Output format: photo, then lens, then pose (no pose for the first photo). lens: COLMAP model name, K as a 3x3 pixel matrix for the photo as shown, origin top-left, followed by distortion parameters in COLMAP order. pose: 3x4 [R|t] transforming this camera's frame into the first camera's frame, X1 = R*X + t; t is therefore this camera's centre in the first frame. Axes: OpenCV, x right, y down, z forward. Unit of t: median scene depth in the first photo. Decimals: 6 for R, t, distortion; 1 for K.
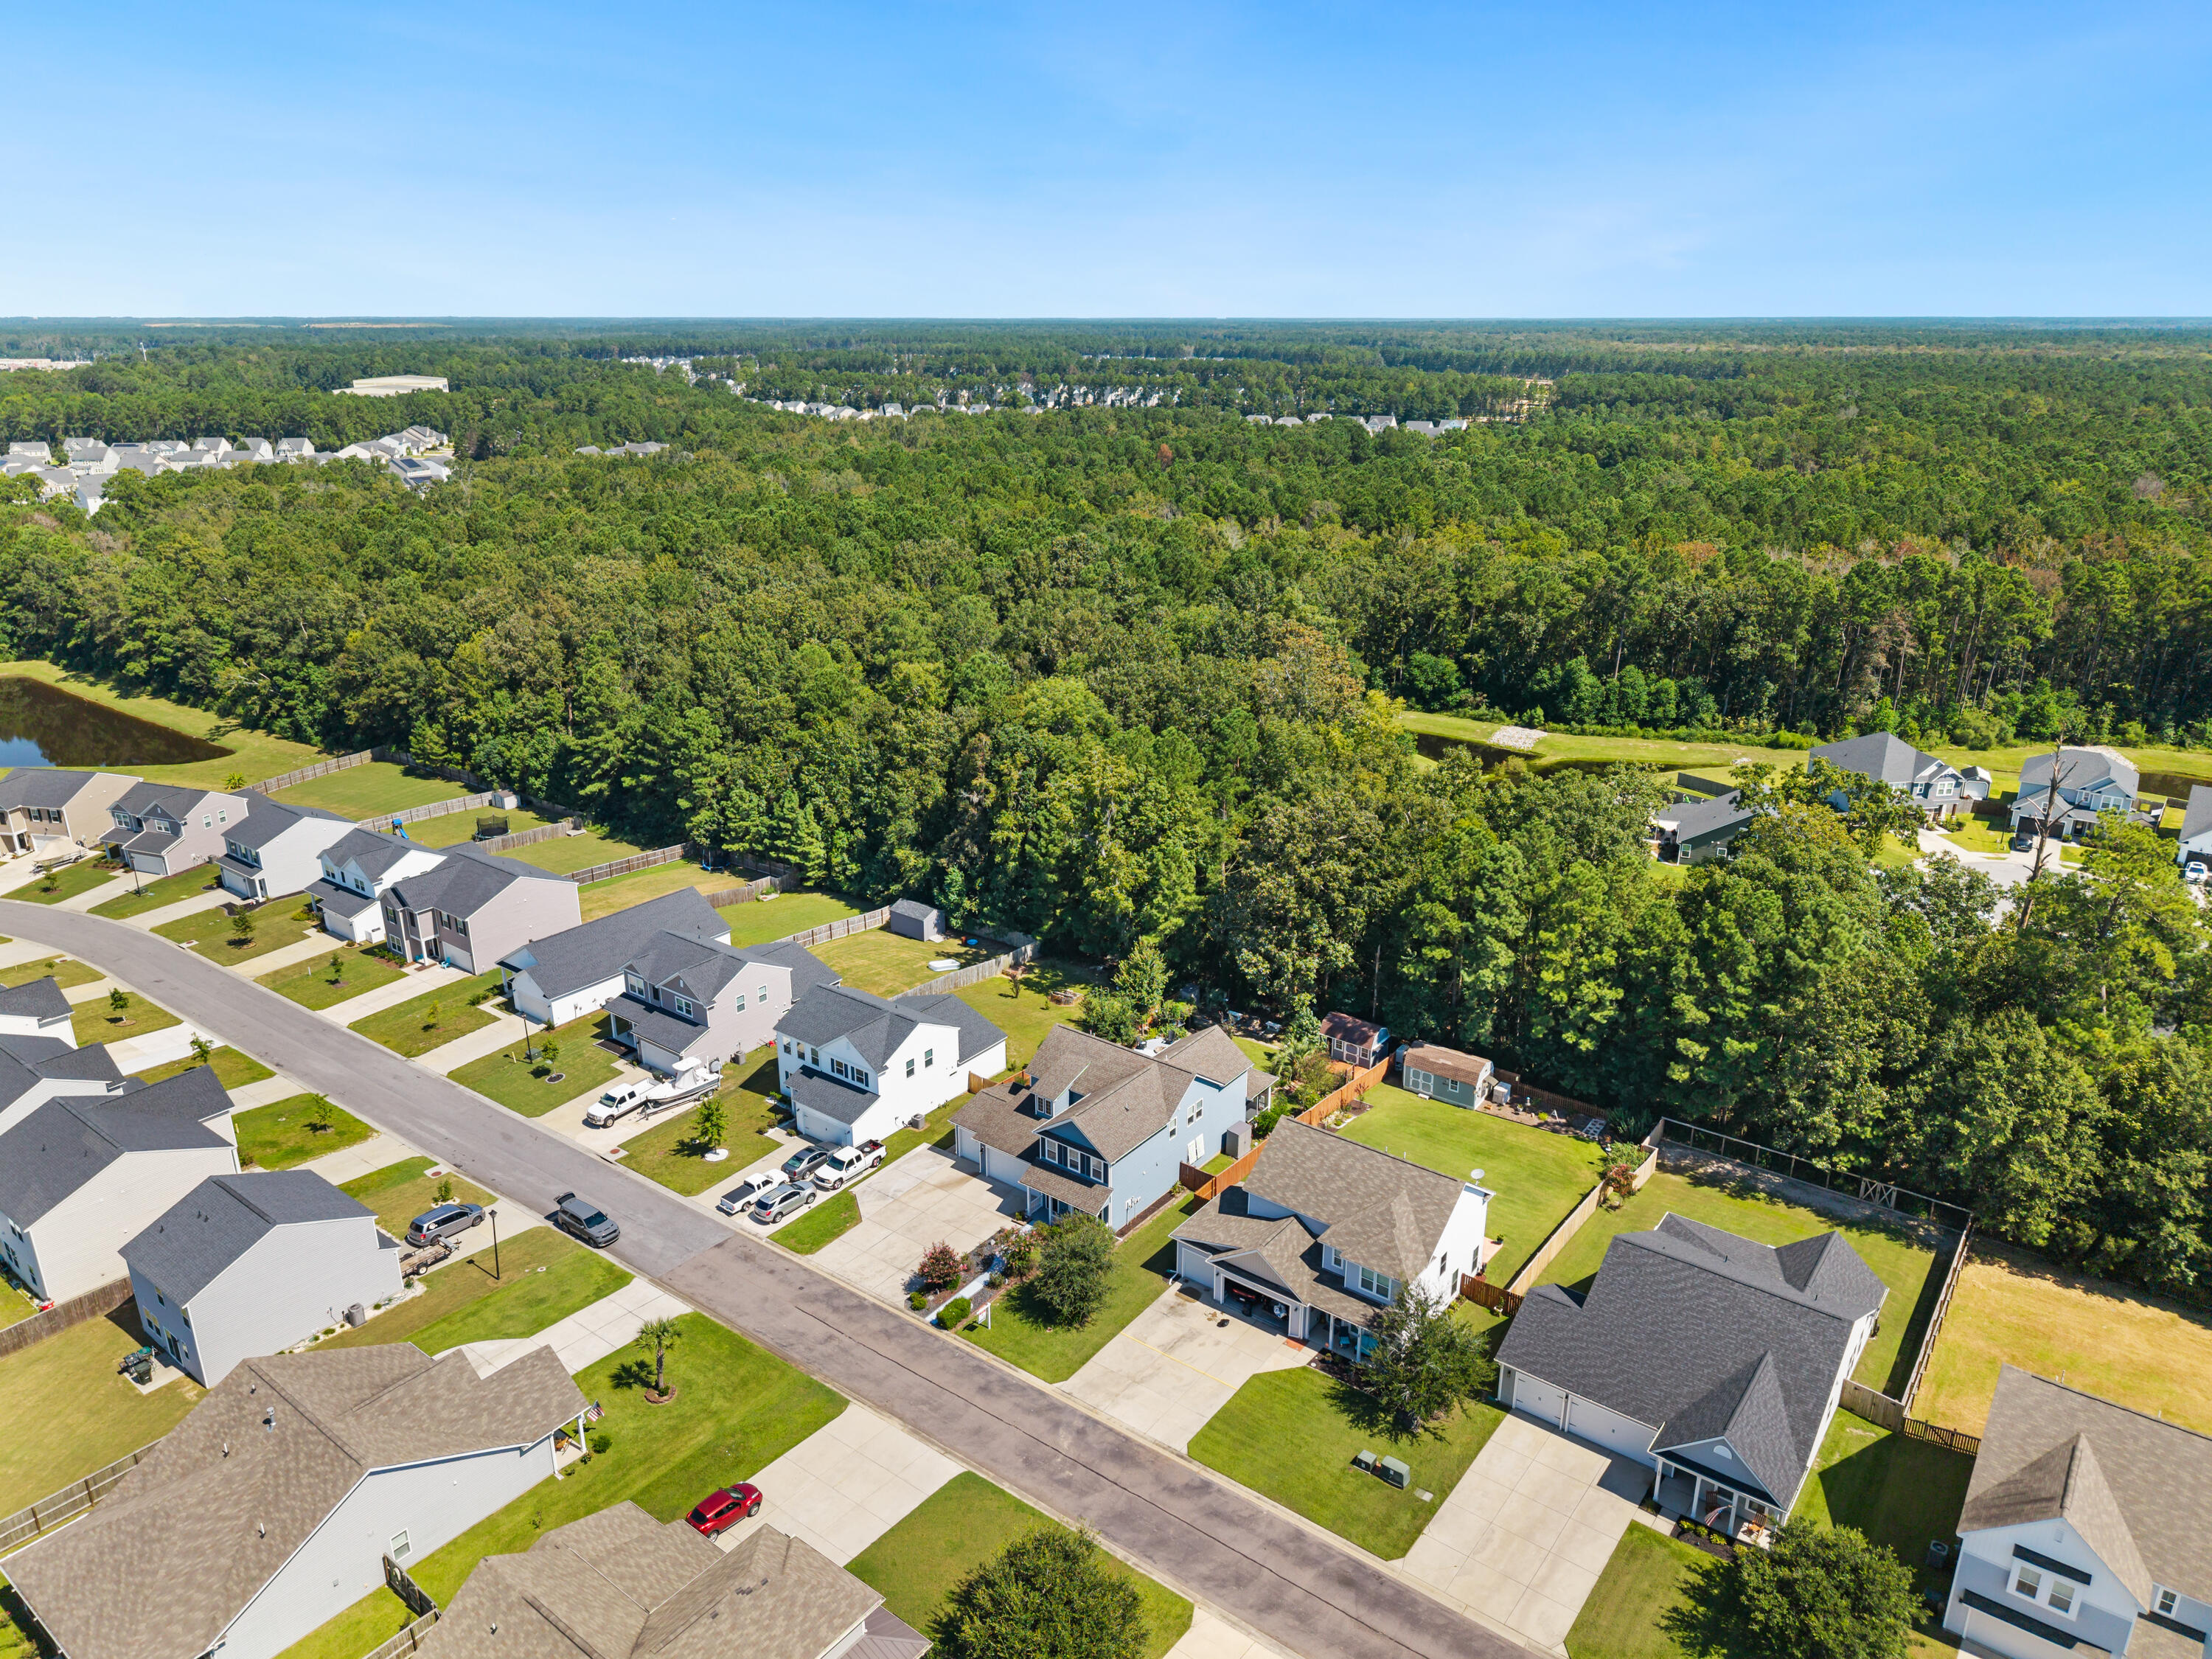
lens RADIAL K [[1479.5, 0, 1104.6], [0, 1479.5, 862.6], [0, 0, 1]] dist [0.001657, -0.000557]
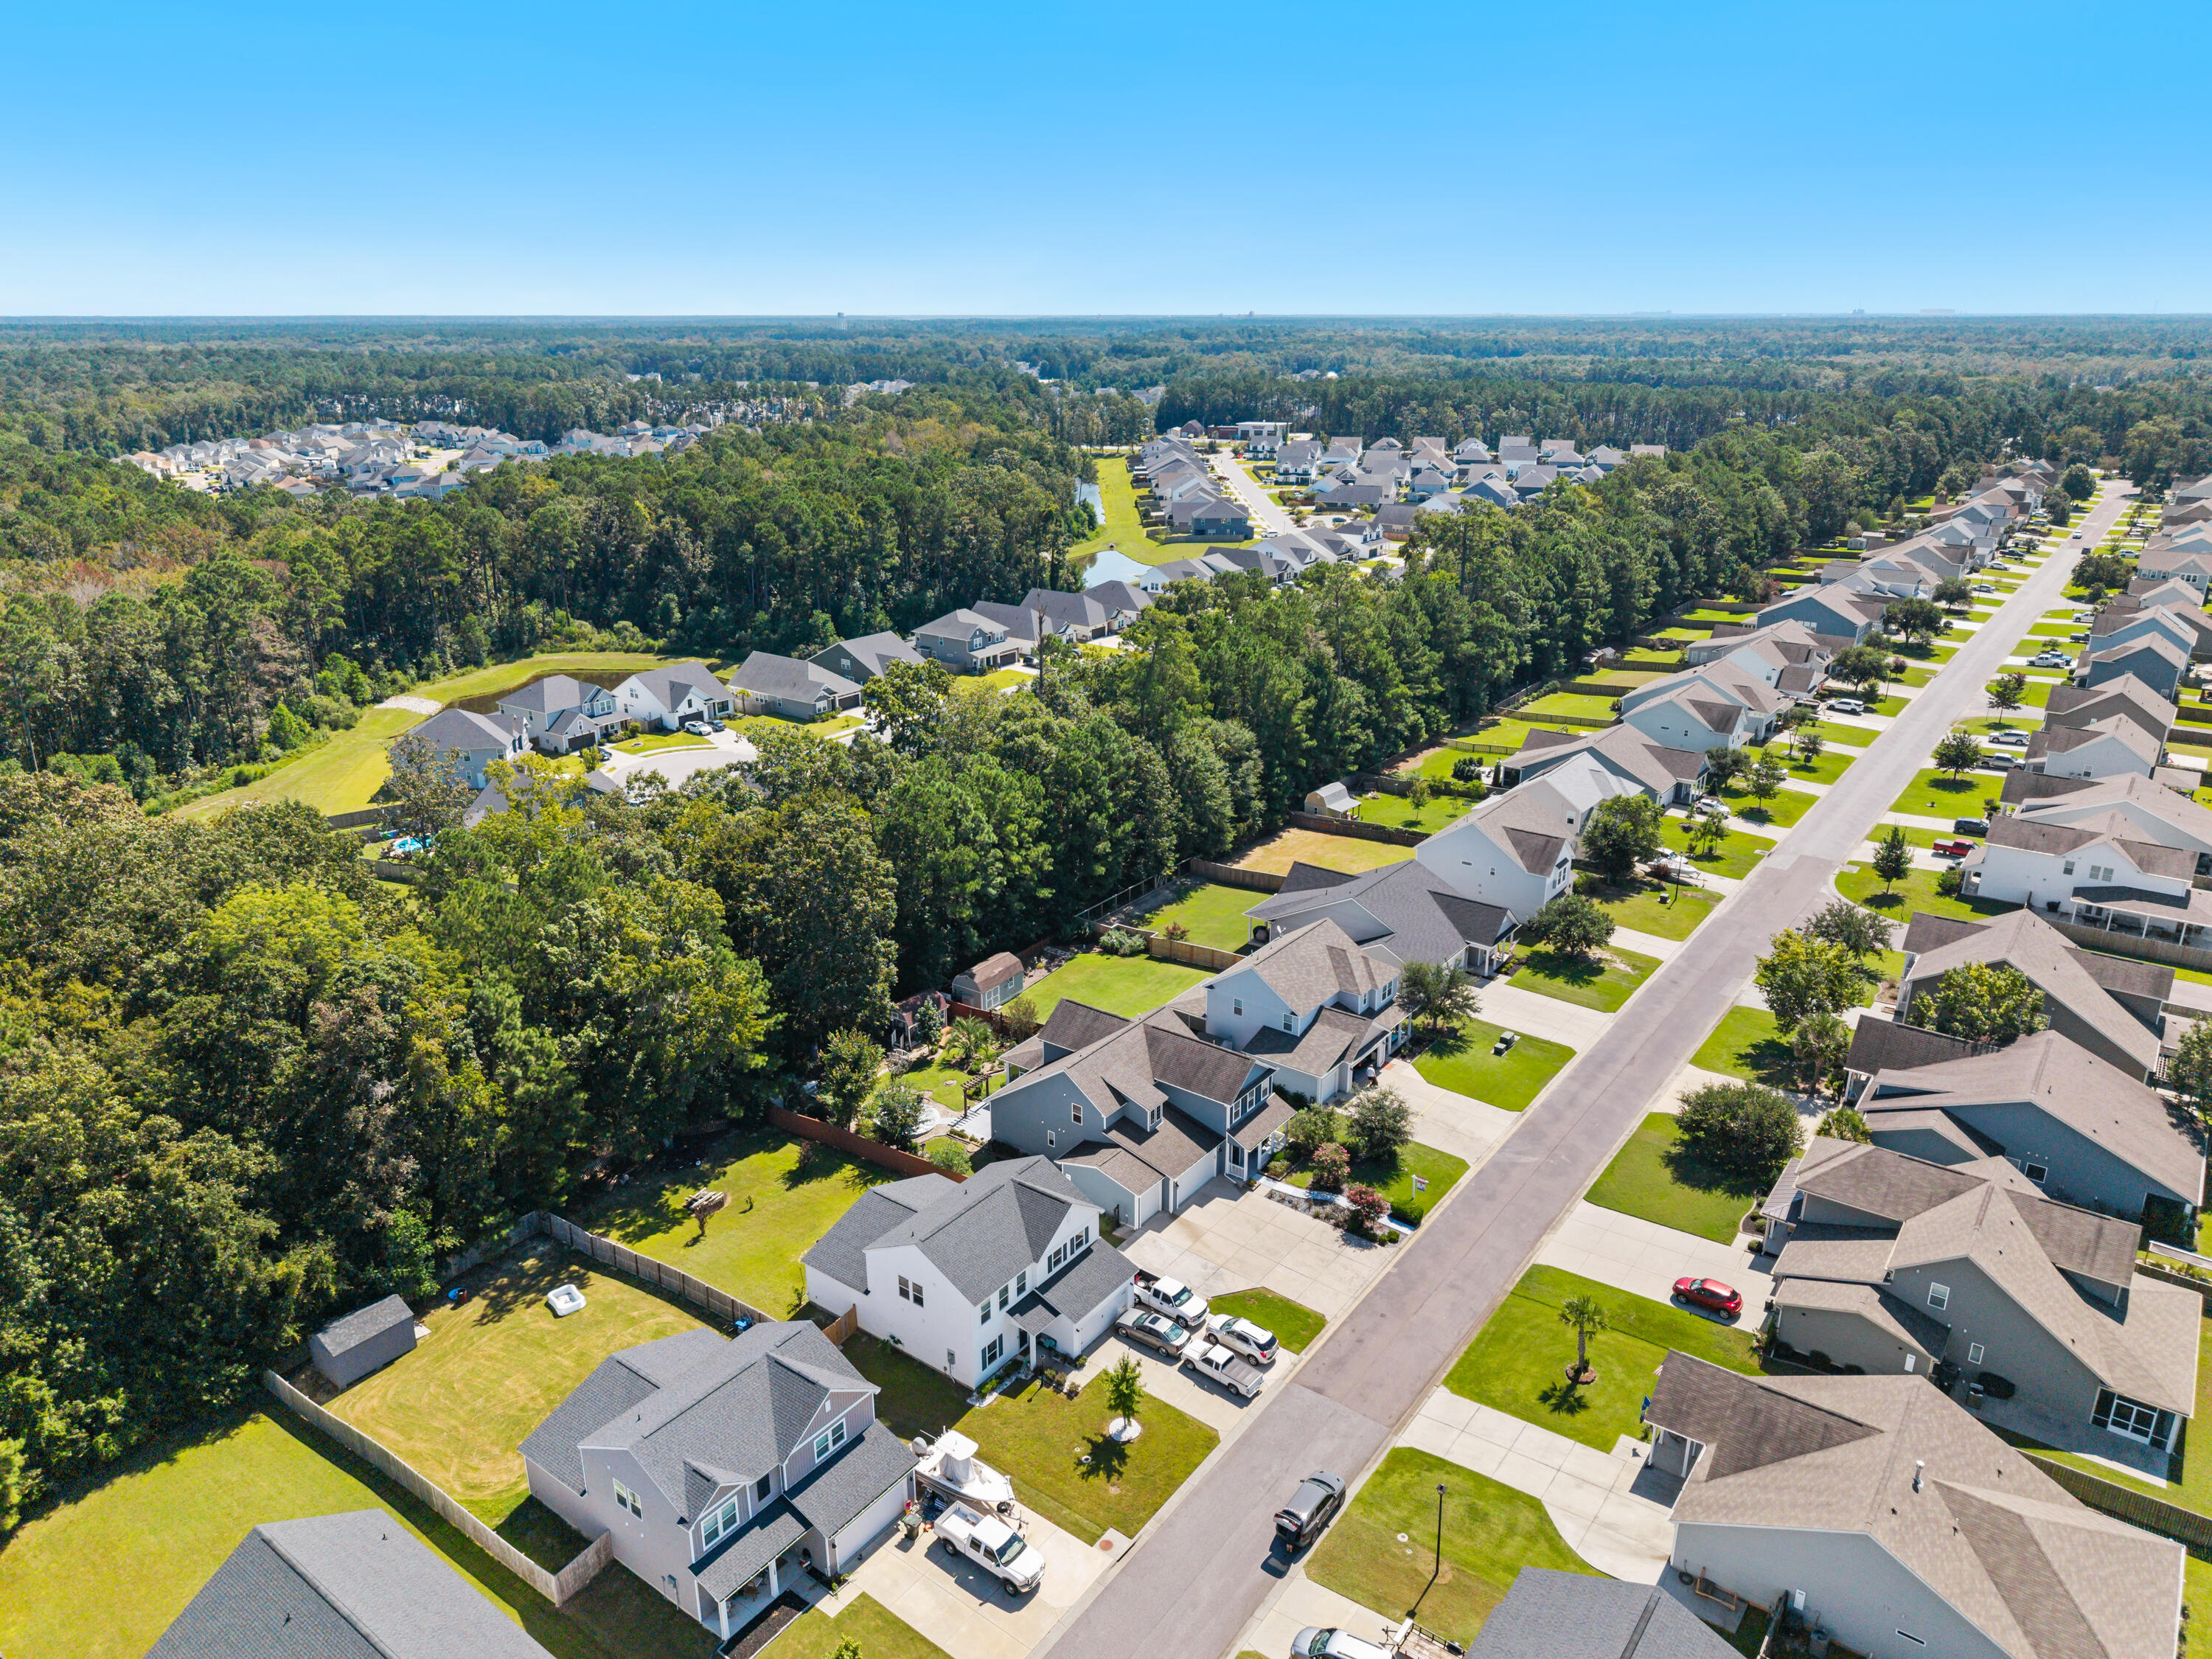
lens RADIAL K [[1479.5, 0, 1104.6], [0, 1479.5, 862.6], [0, 0, 1]] dist [0.001657, -0.000557]
pose [[-0.020554, -0.347735, 0.937368, -0.853734], [0.347131, 0.876757, 0.332862, -0.304474], [-0.937591, 0.332231, 0.102689, 0.824042]]
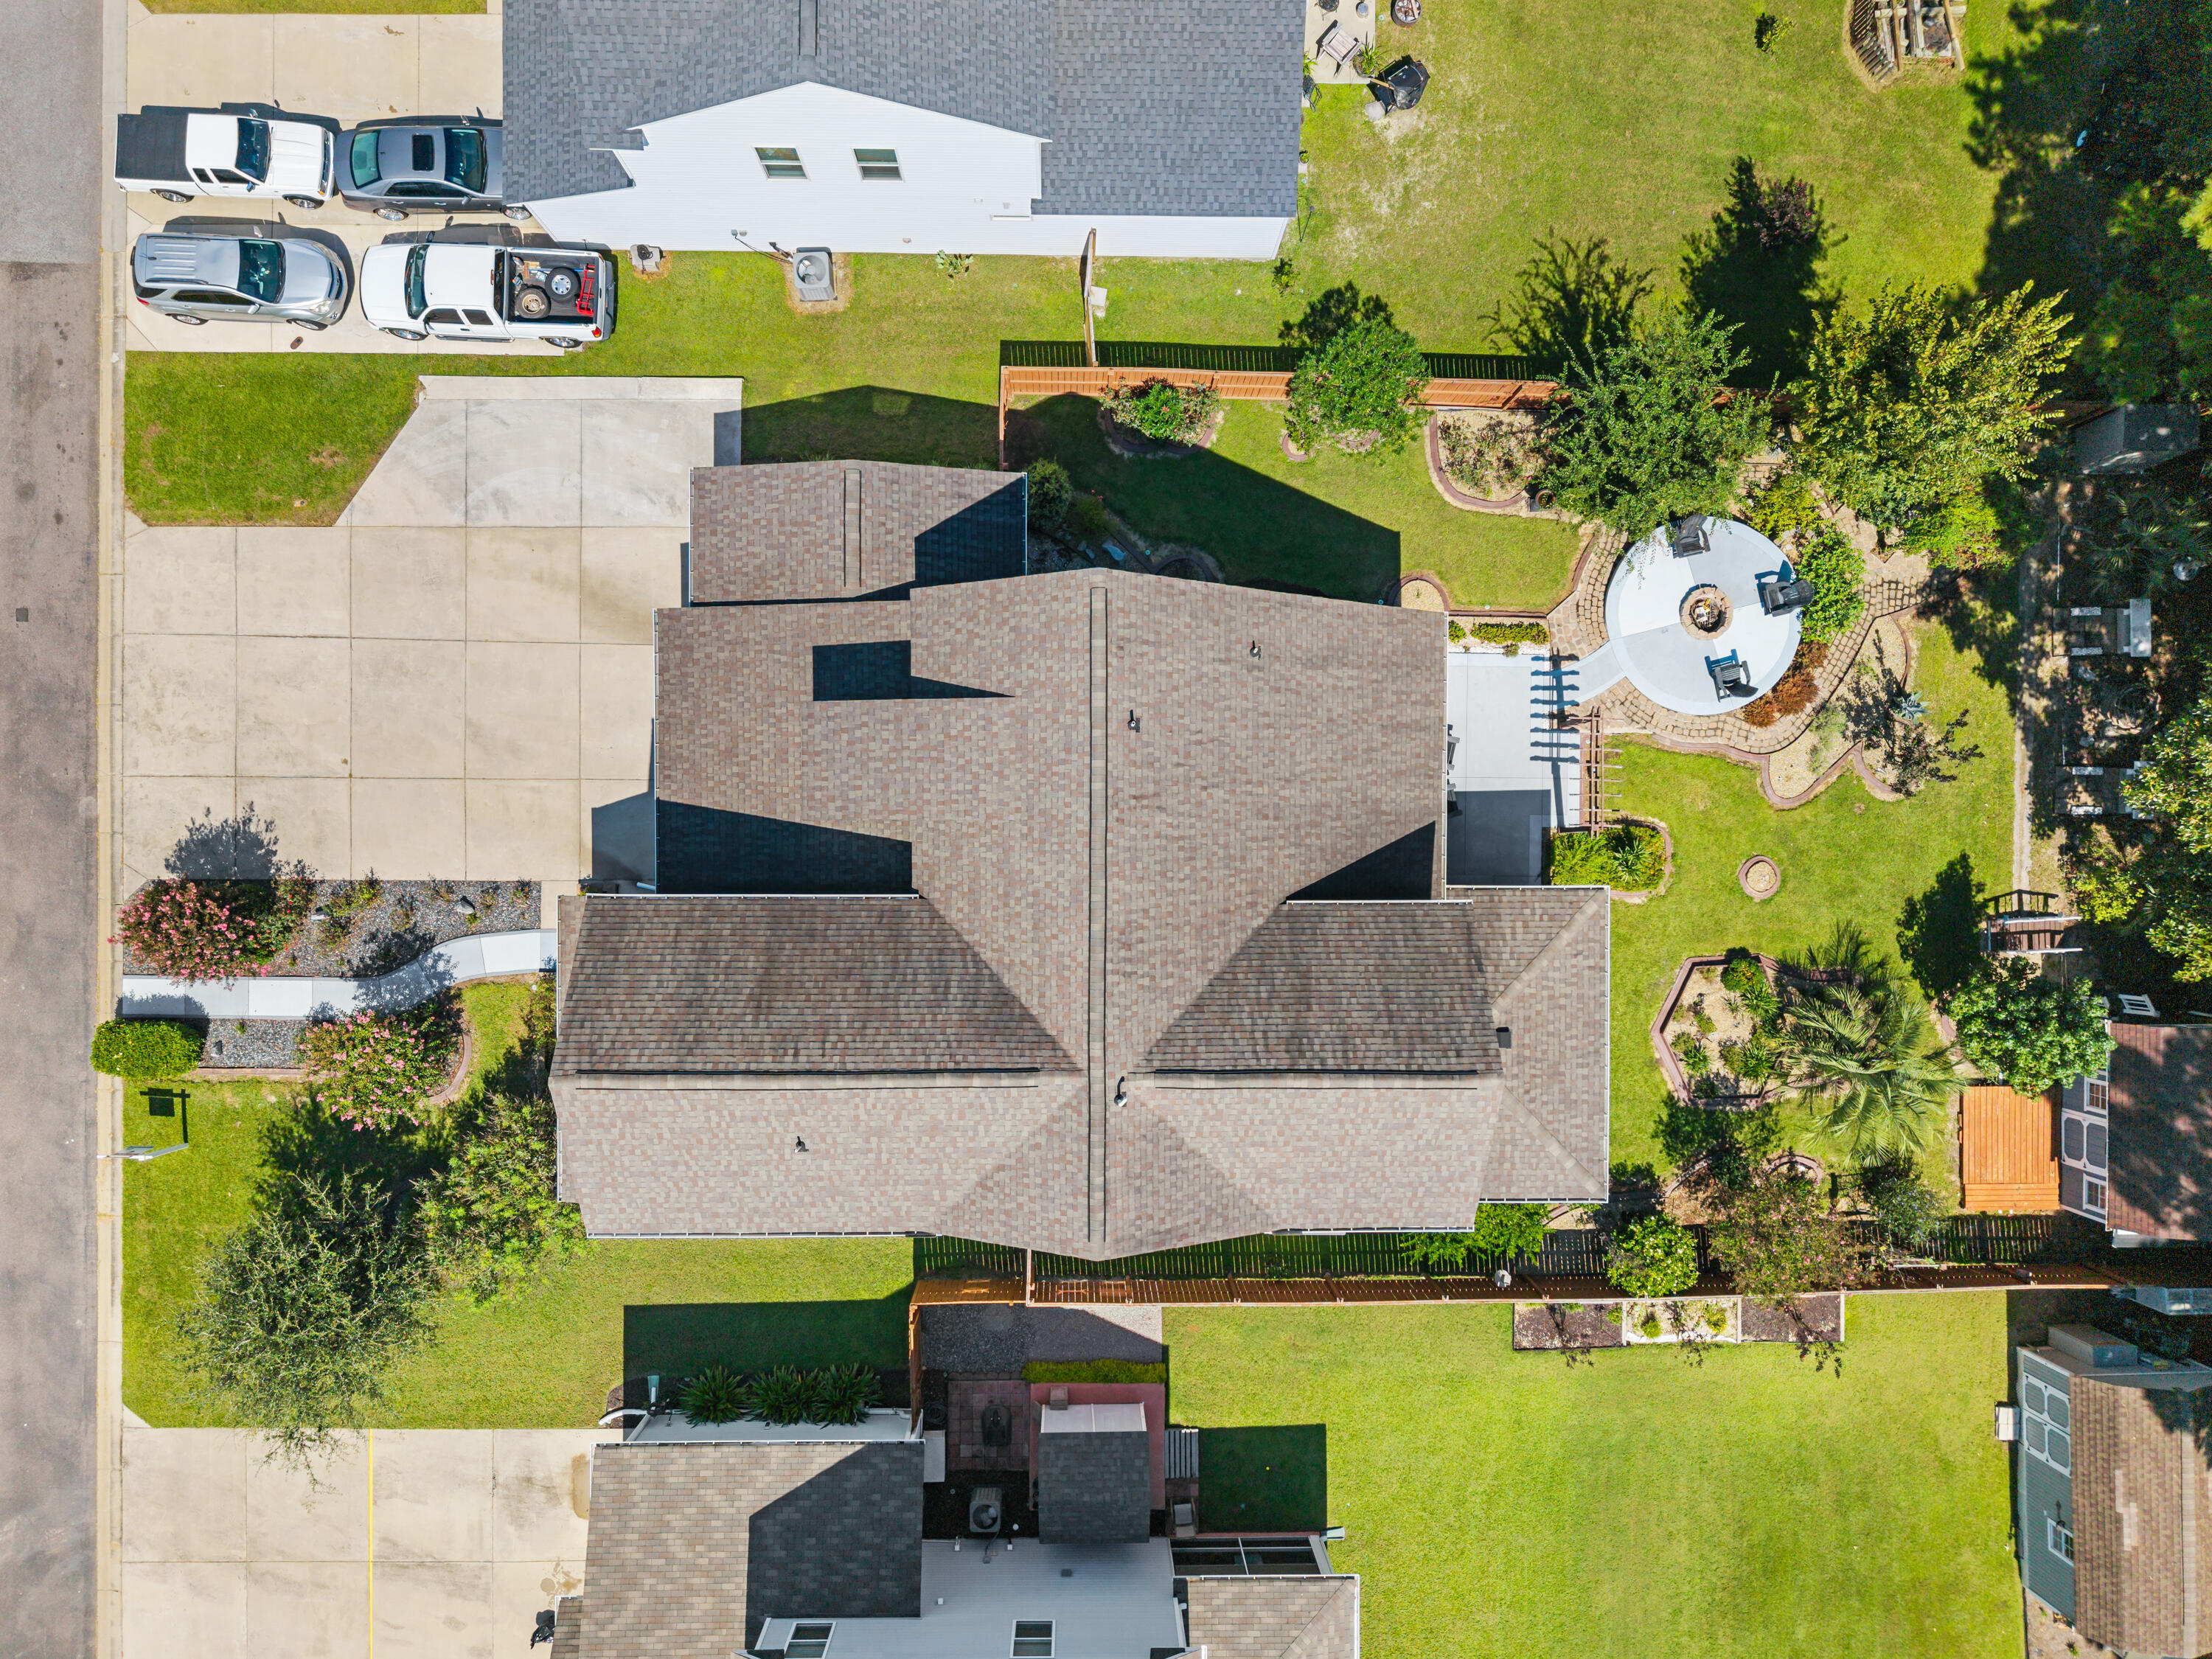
lens RADIAL K [[1479.5, 0, 1104.6], [0, 1479.5, 862.6], [0, 0, 1]] dist [0.001657, -0.000557]
pose [[0.605223, 0.795480, 0.030278, -0.001709], [-0.290927, 0.185621, 0.938566, -0.108845], [0.740991, -0.576850, 0.343768, 0.876615]]
